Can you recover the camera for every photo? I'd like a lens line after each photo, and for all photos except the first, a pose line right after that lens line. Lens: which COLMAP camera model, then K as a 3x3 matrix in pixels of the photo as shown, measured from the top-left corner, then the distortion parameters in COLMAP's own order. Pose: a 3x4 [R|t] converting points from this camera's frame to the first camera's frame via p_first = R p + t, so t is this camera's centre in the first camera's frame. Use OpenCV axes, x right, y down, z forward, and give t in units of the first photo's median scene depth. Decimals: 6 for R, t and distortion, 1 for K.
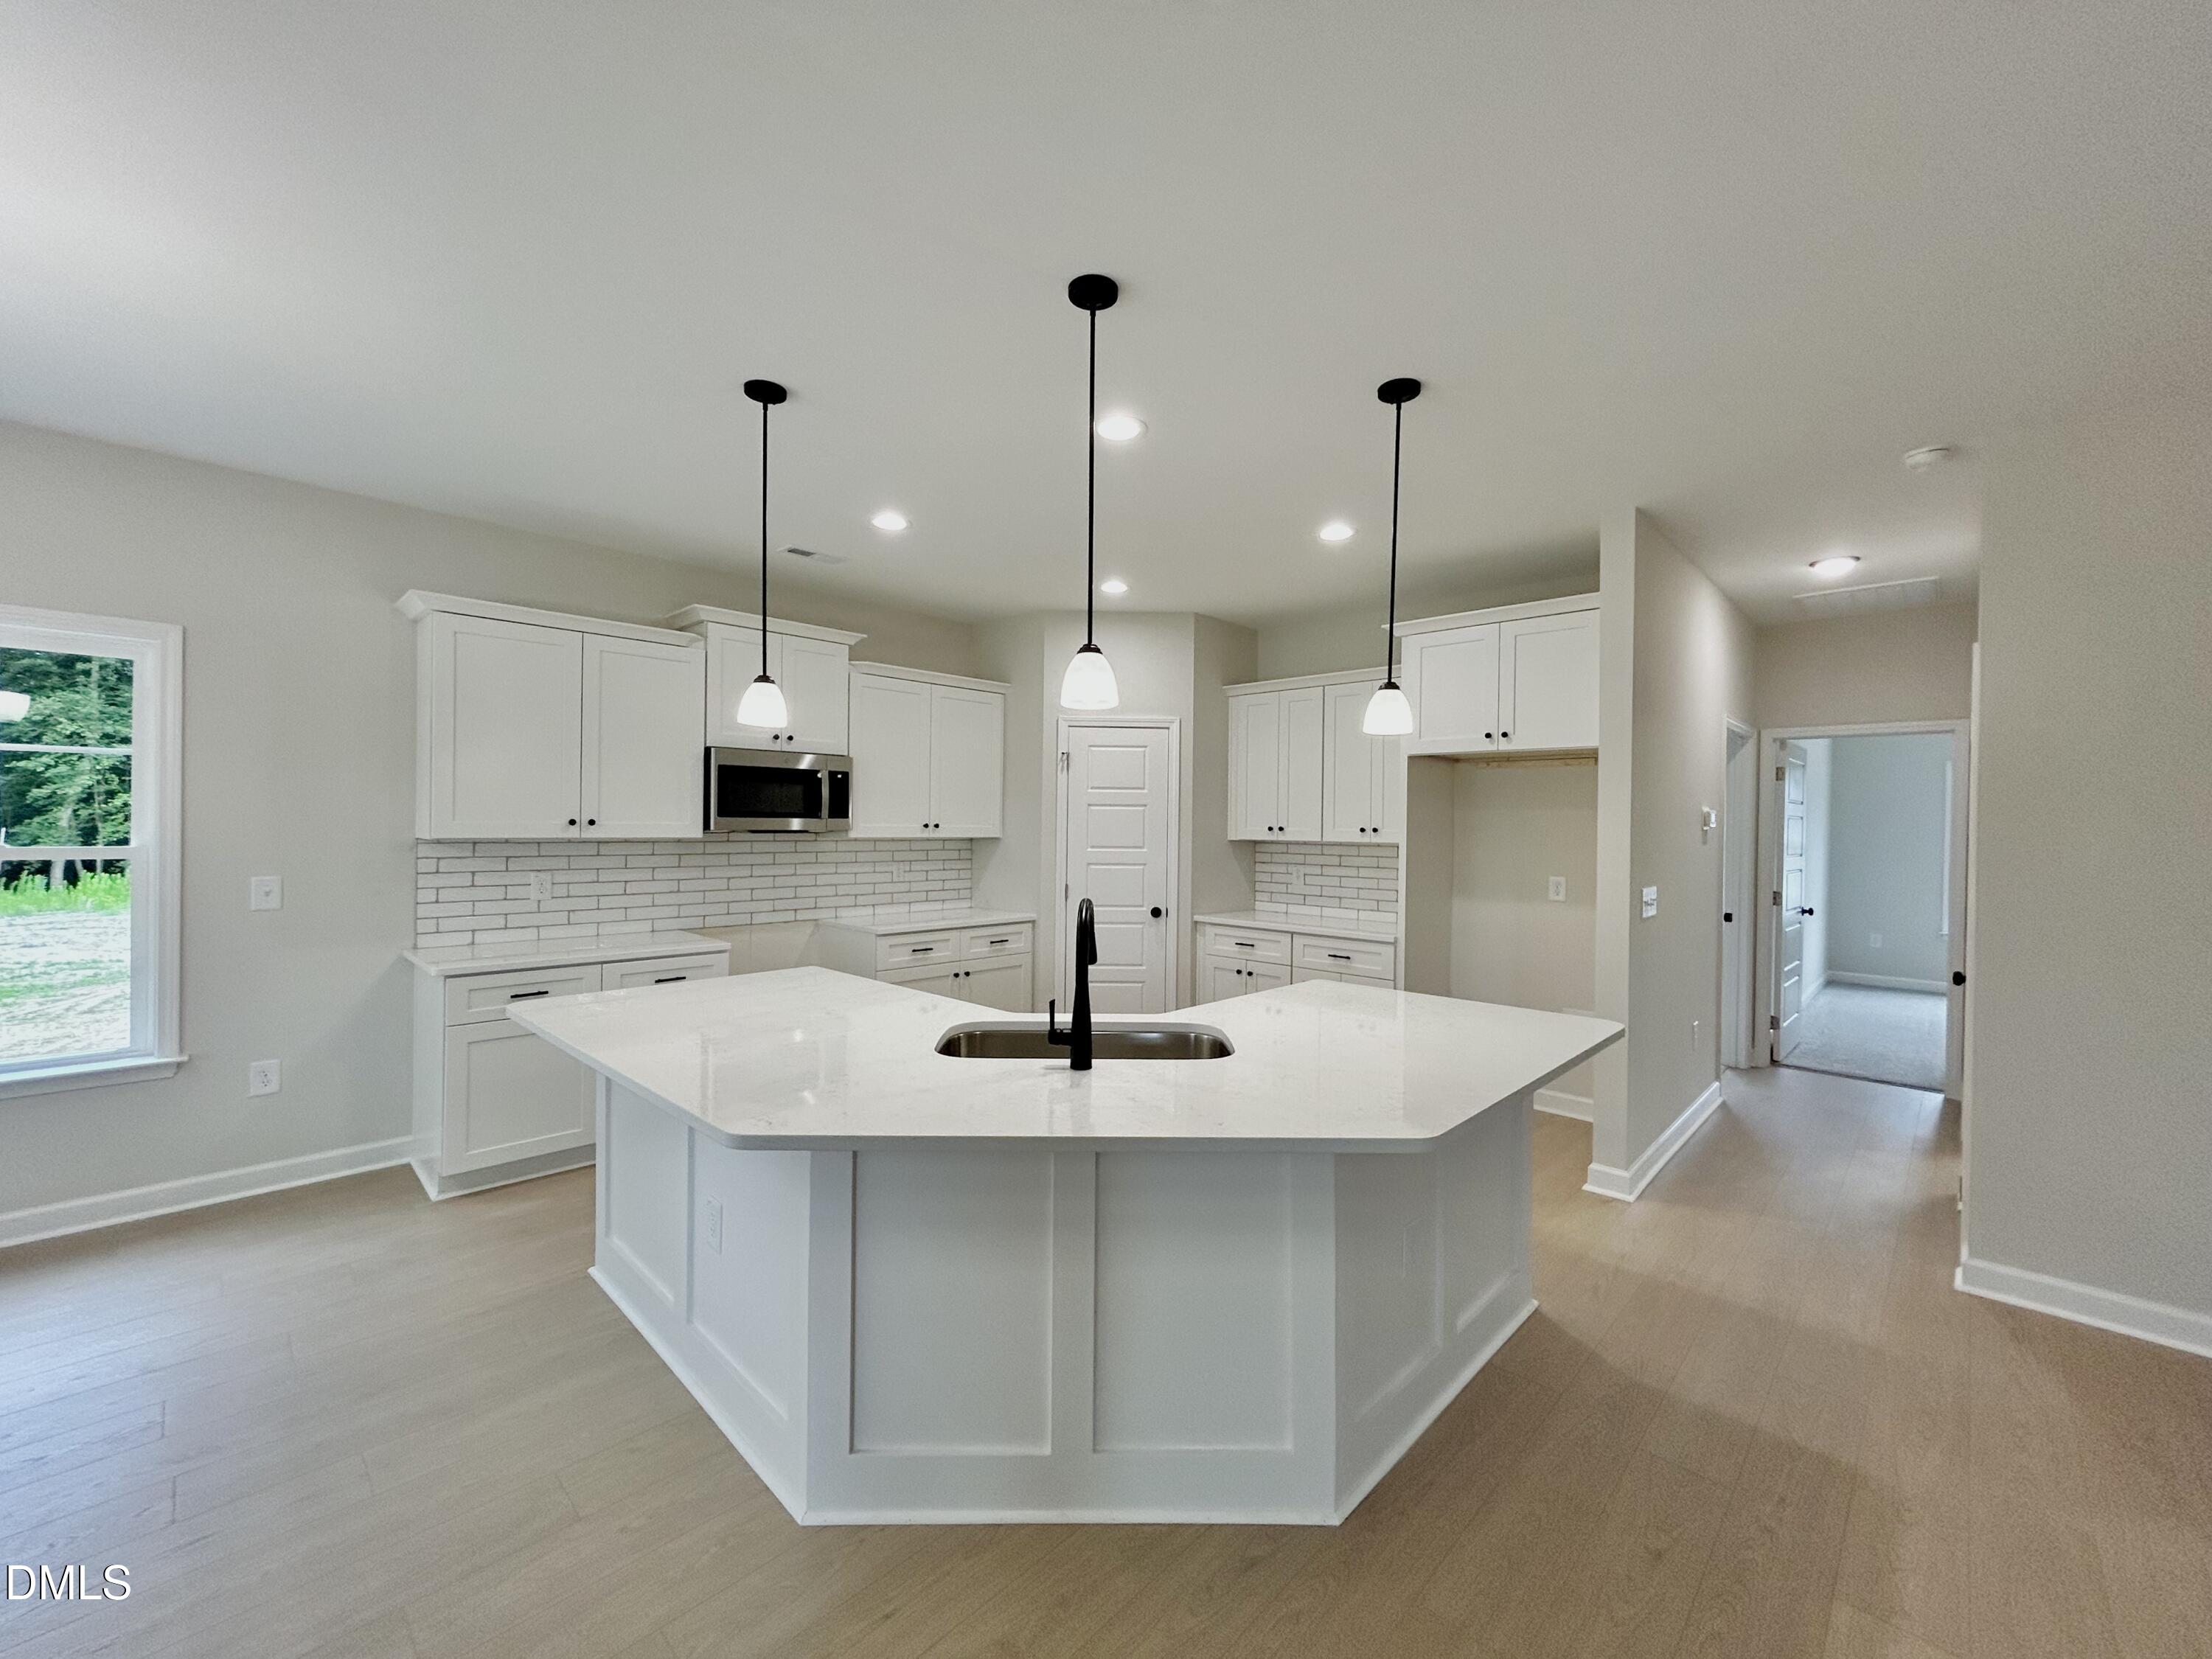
lens RADIAL K [[886.6, 0, 1106.5], [0, 886.6, 829.3], [0, 0, 1]] dist [-0.002287, 0.000332]
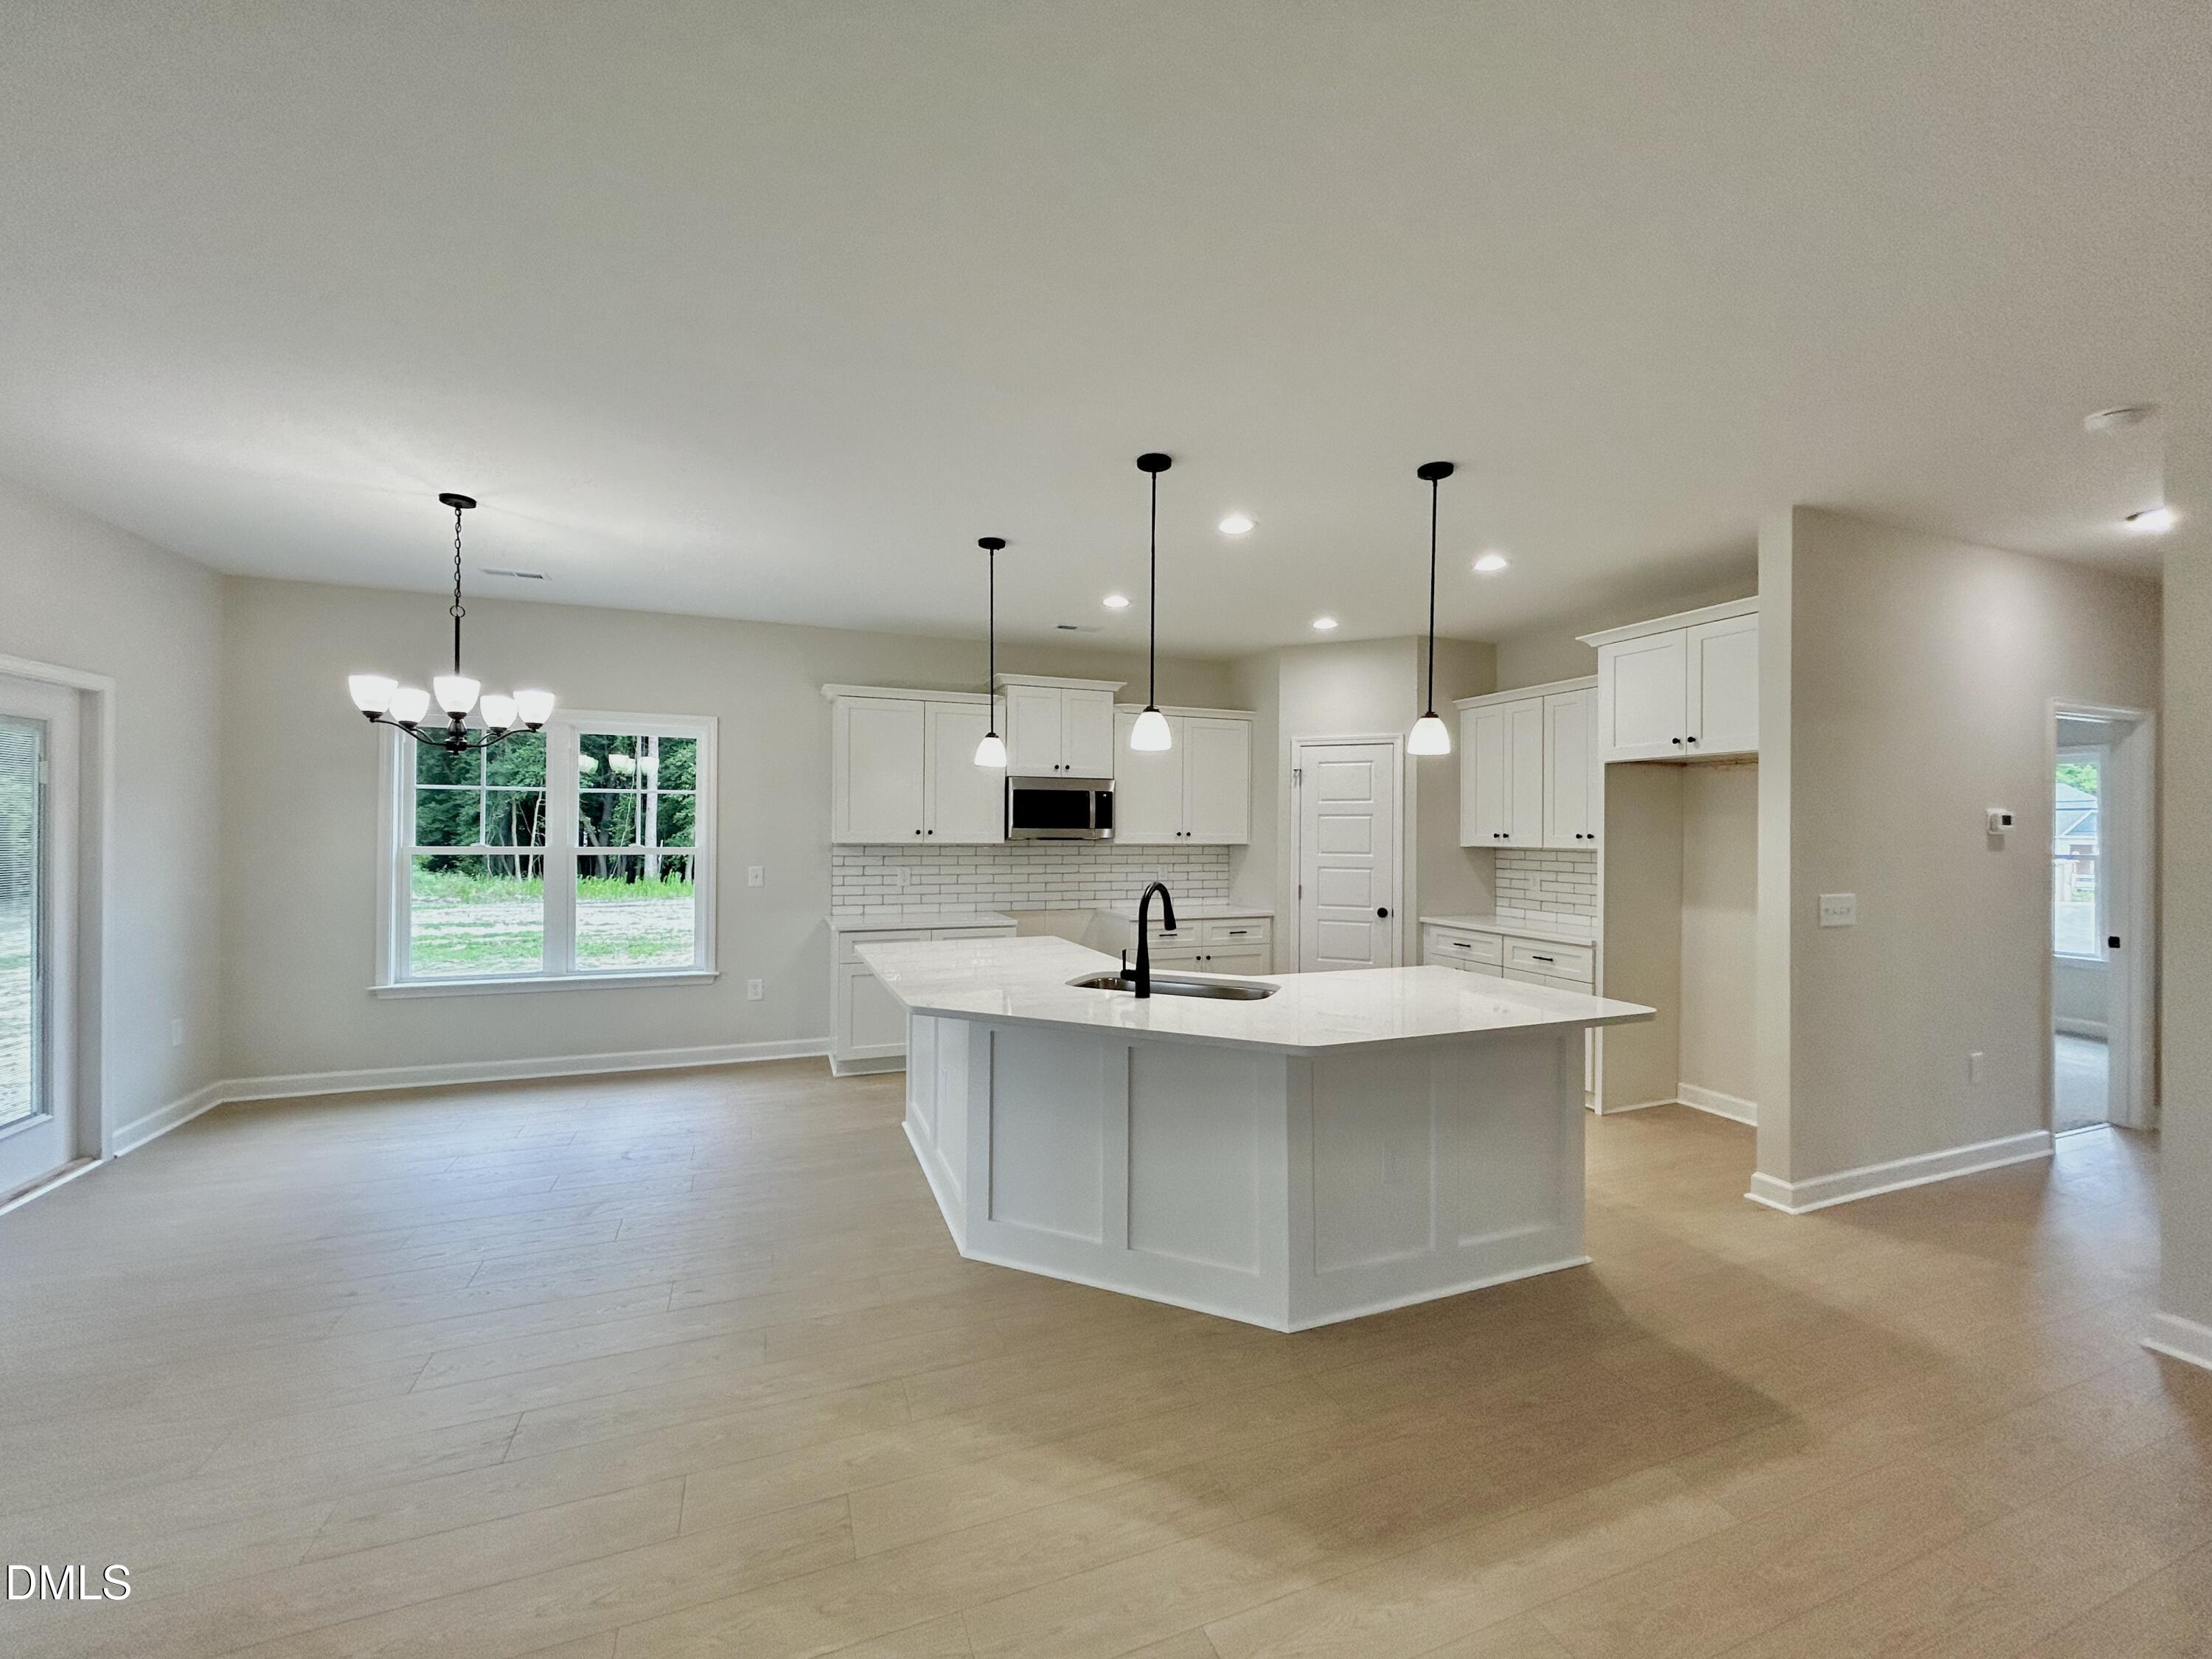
lens RADIAL K [[886.6, 0, 1109.2], [0, 886.6, 828.7], [0, 0, 1]] dist [-0.002287, 0.000332]
pose [[0.908855, -0.006796, -0.417057, 0.277990], [0.001420, 0.999912, -0.013199, 0.005756], [0.417110, 0.011404, 0.908784, -0.182371]]
